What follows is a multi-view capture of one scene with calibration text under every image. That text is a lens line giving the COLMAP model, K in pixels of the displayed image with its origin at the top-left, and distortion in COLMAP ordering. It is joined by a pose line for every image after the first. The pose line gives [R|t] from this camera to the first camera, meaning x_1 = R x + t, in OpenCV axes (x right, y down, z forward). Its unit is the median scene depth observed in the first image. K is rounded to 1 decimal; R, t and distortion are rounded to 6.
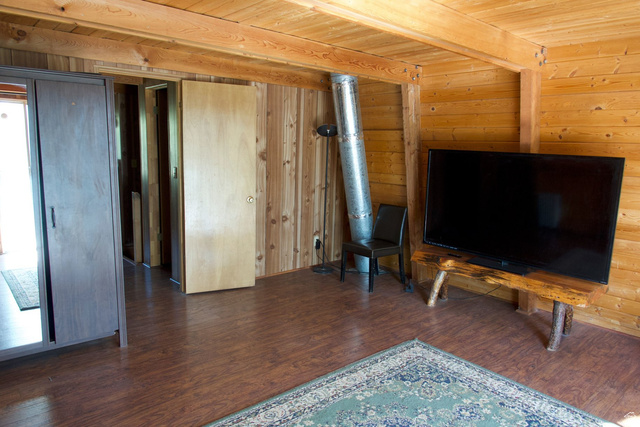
lens RADIAL K [[442.4, 0, 319.4], [0, 442.4, 215.0], [0, 0, 1]] dist [0.005680, -0.003205]
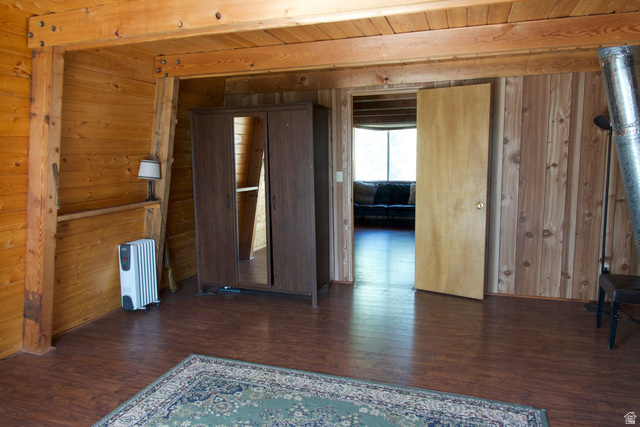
lens RADIAL K [[442.4, 0, 320.2], [0, 442.4, 211.8], [0, 0, 1]] dist [0.005680, -0.003205]
pose [[0.504932, 0.078373, -0.859594, 0.431870], [-0.103207, 0.994207, 0.030021, -0.013432], [0.856967, 0.073557, 0.510096, 0.215030]]
